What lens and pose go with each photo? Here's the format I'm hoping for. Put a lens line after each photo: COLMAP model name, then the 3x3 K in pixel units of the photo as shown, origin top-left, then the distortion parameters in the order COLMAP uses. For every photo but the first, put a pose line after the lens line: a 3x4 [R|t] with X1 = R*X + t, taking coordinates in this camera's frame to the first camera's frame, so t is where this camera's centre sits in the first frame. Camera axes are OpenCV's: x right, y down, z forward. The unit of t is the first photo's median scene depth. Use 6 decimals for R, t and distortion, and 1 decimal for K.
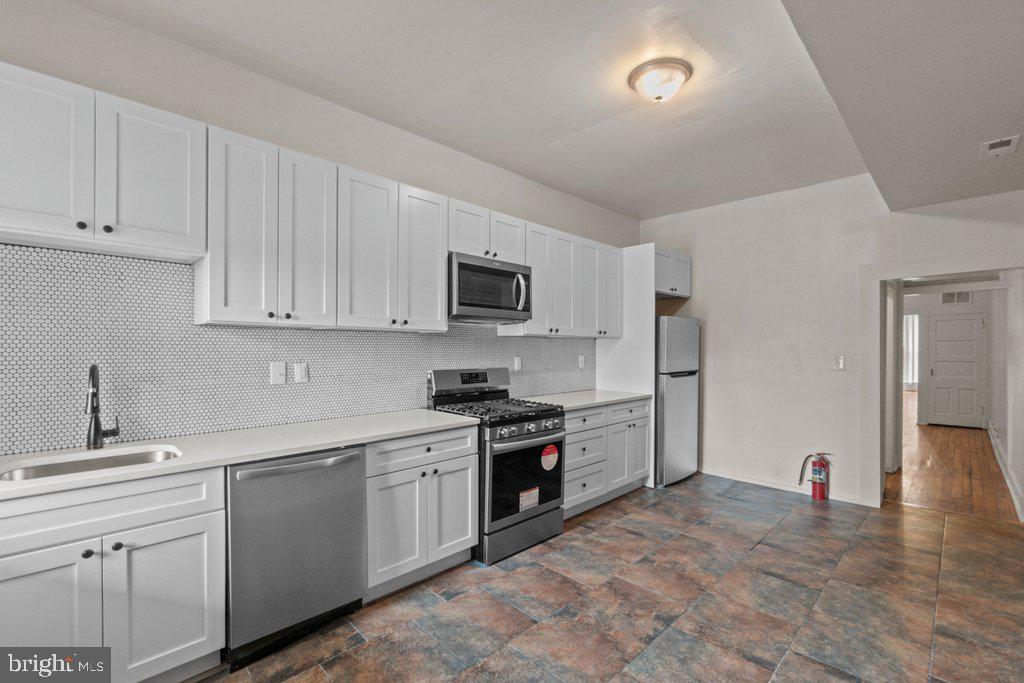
lens RADIAL K [[445.2, 0, 510.7], [0, 445.2, 347.6], [0, 0, 1]] dist [-0.011023, 0.000218]
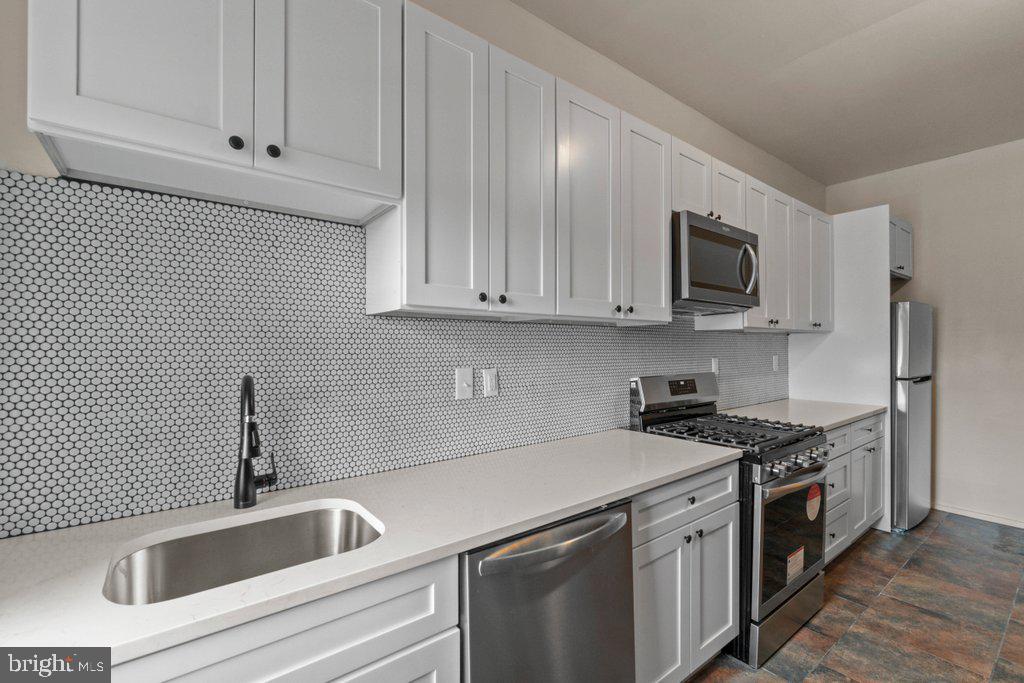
lens RADIAL K [[445.2, 0, 513.4], [0, 445.2, 342.7], [0, 0, 1]] dist [-0.011023, 0.000218]
pose [[0.991665, -0.008263, -0.128581, -0.361945], [0.007056, 0.999927, -0.009838, 0.000247], [0.128652, 0.008849, 0.991650, 0.313933]]
